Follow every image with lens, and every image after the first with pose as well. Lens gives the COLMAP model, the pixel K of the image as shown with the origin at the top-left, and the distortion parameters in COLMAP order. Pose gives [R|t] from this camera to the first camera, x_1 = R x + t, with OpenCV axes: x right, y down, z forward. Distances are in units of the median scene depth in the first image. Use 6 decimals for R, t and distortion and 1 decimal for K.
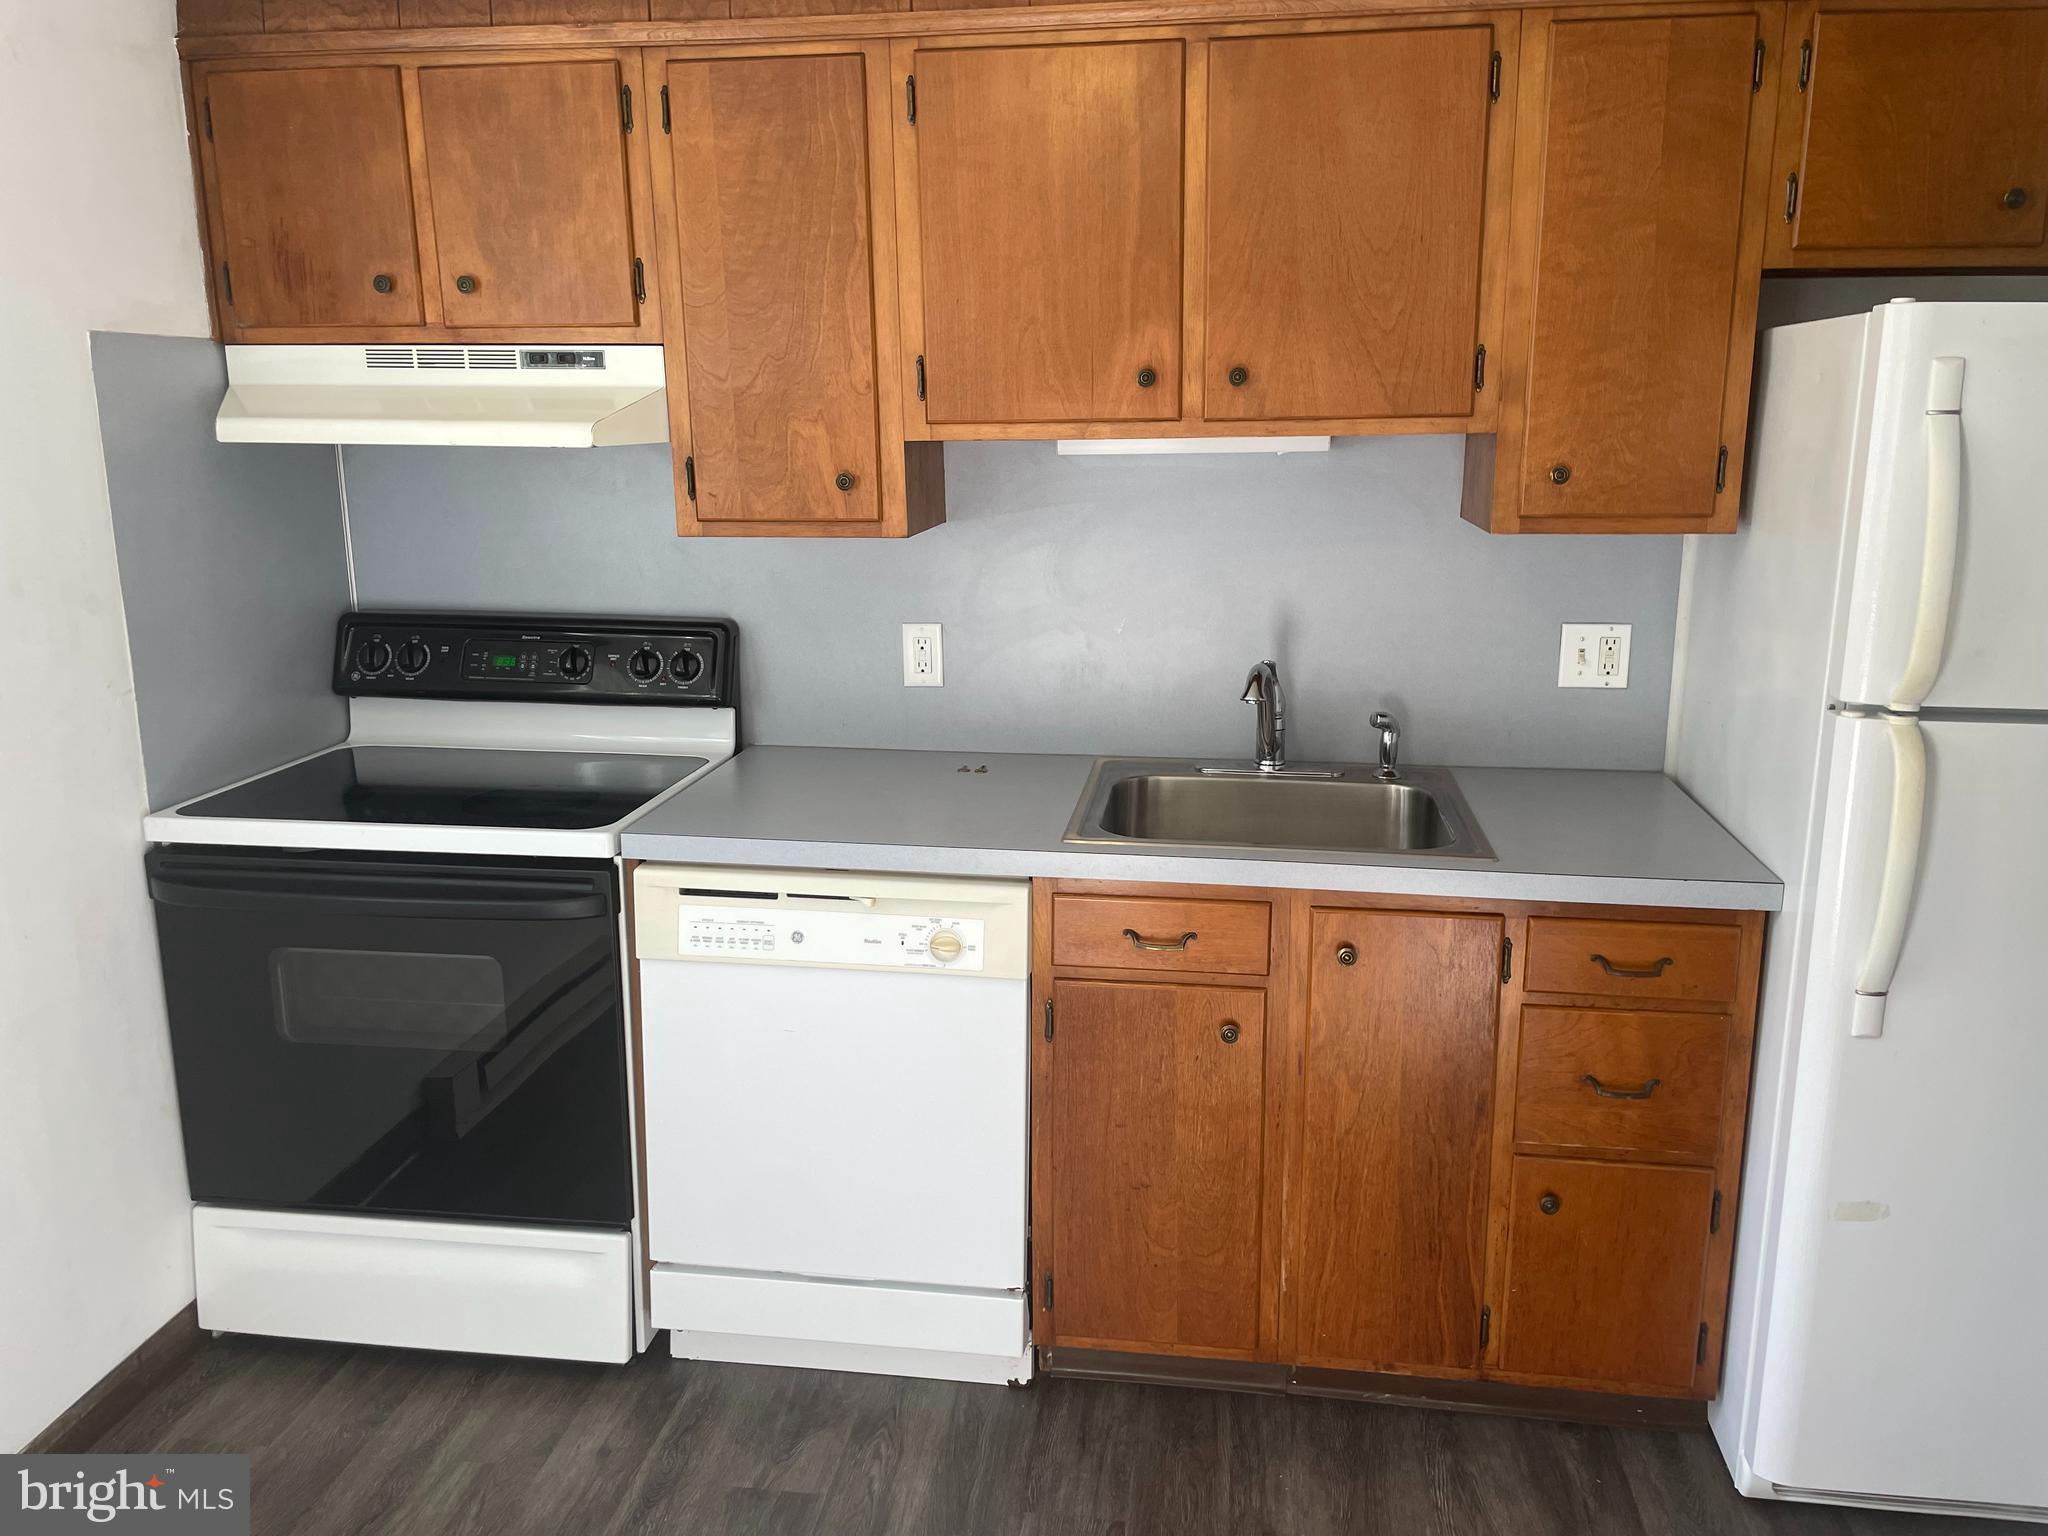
lens RADIAL K [[1498.8, 0, 1023.1], [0, 1498.8, 748.6], [0, 0, 1]] dist [0.079900, -0.117989]
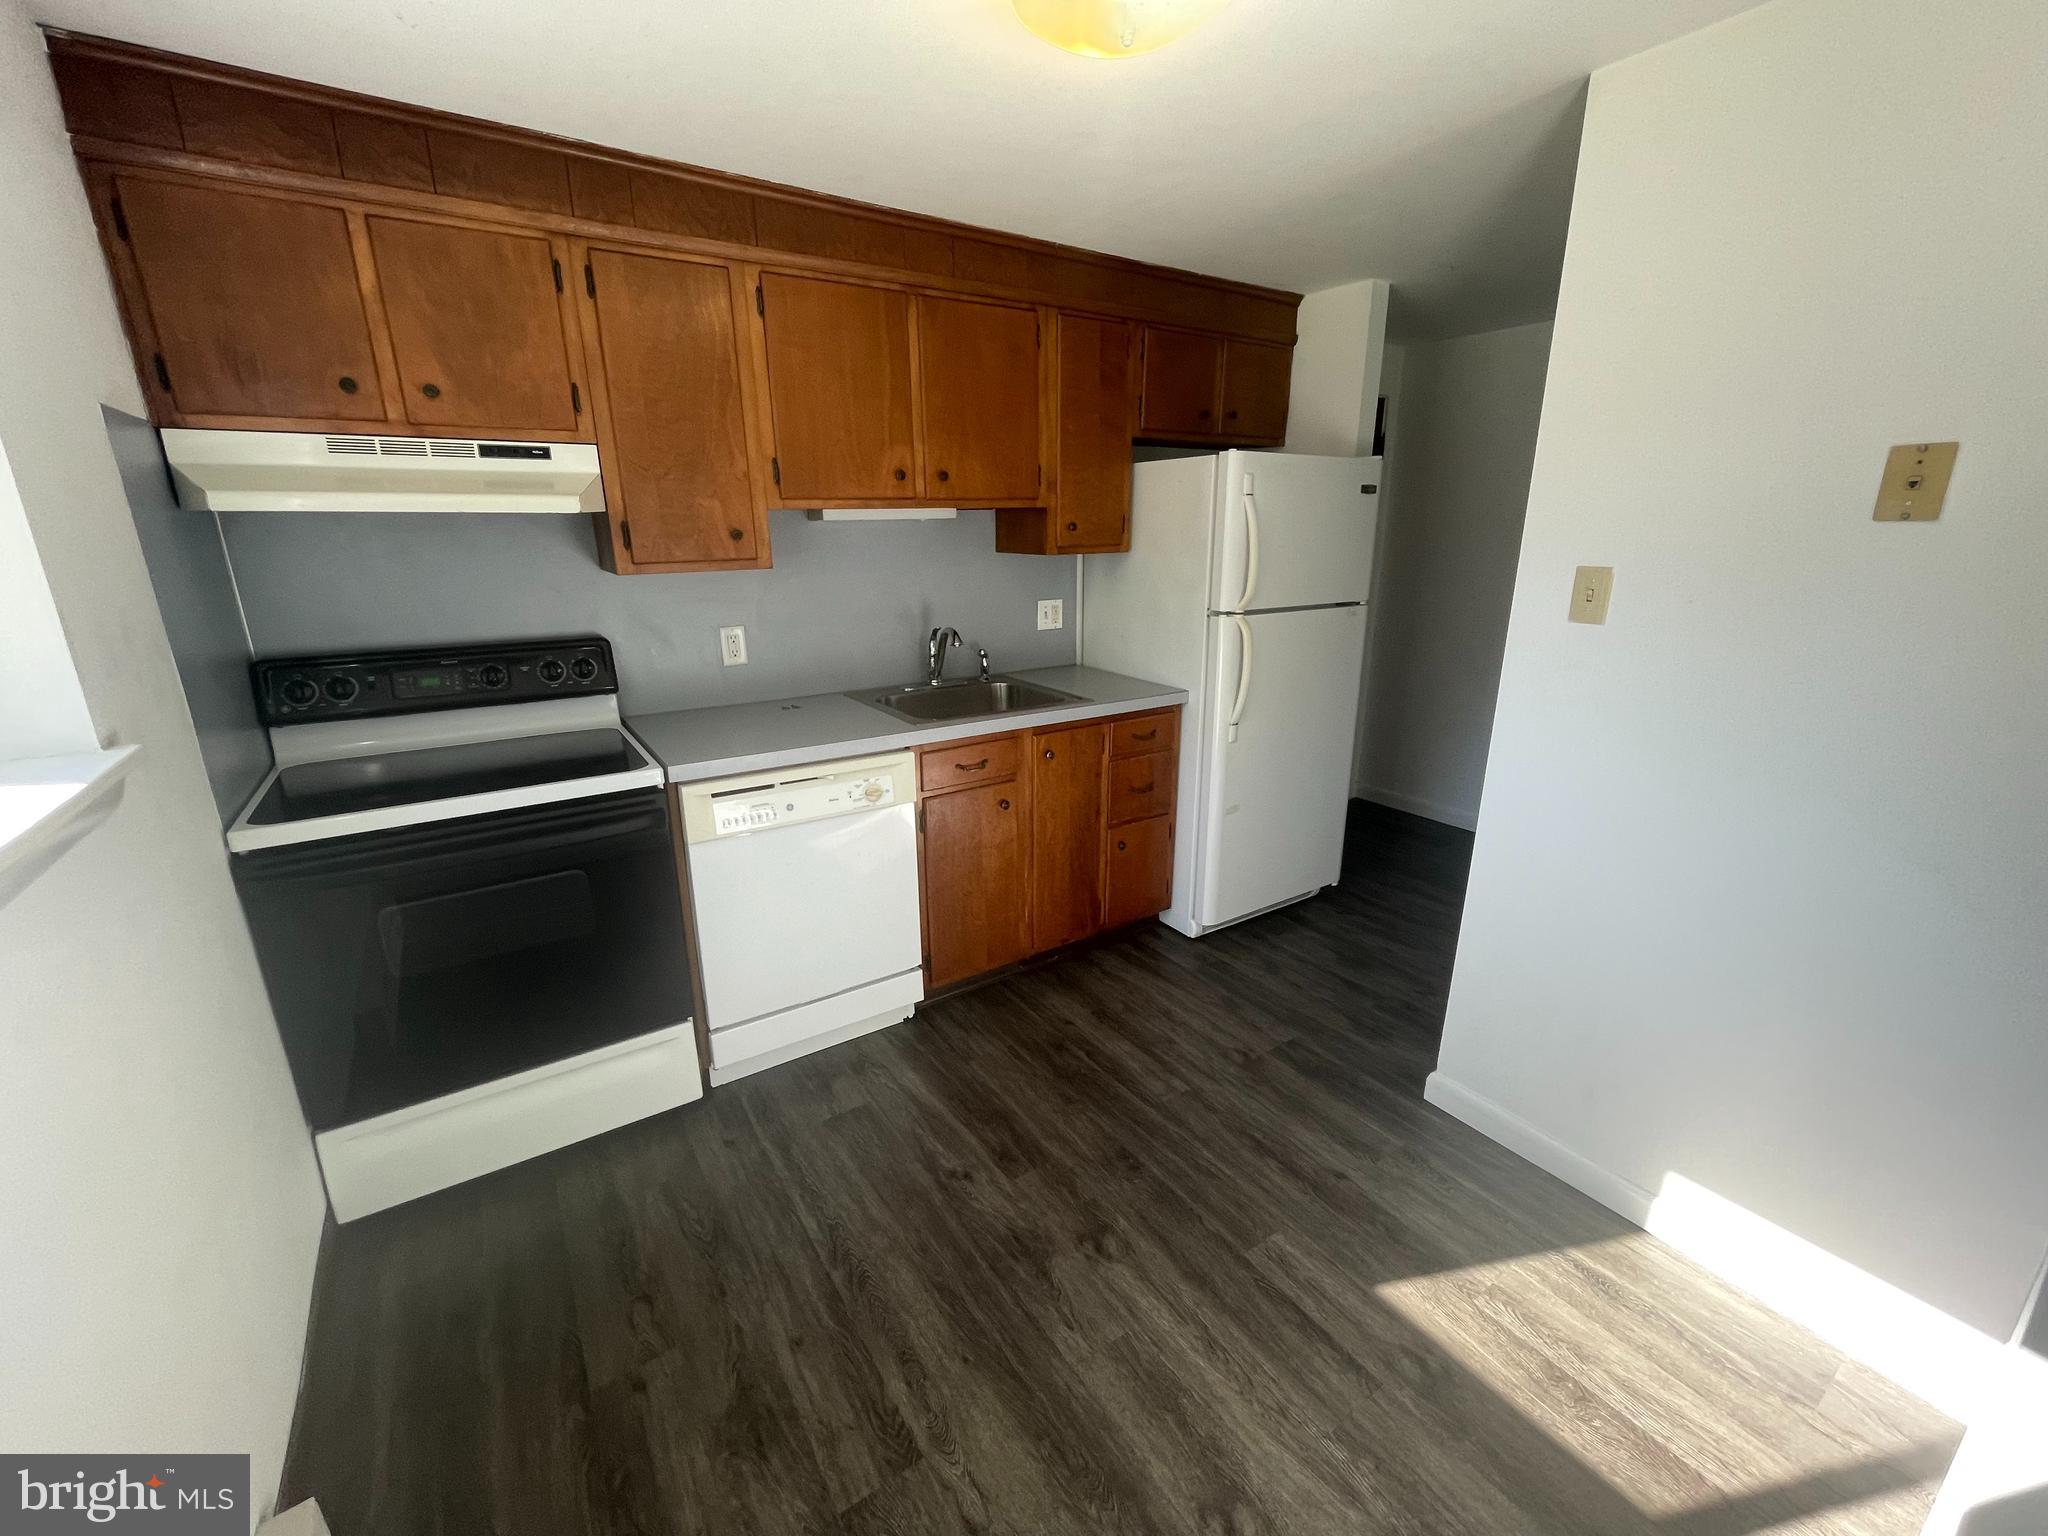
lens RADIAL K [[835.5, 0, 1024.0], [0, 835.5, 768.0], [0, 0, 1]] dist [-0.009006, -0.000237]
pose [[0.751285, -0.188533, 0.632476, -0.508636], [0.147852, 0.982051, 0.117112, 0.010943], [-0.643203, 0.005528, 0.765676, 0.110093]]
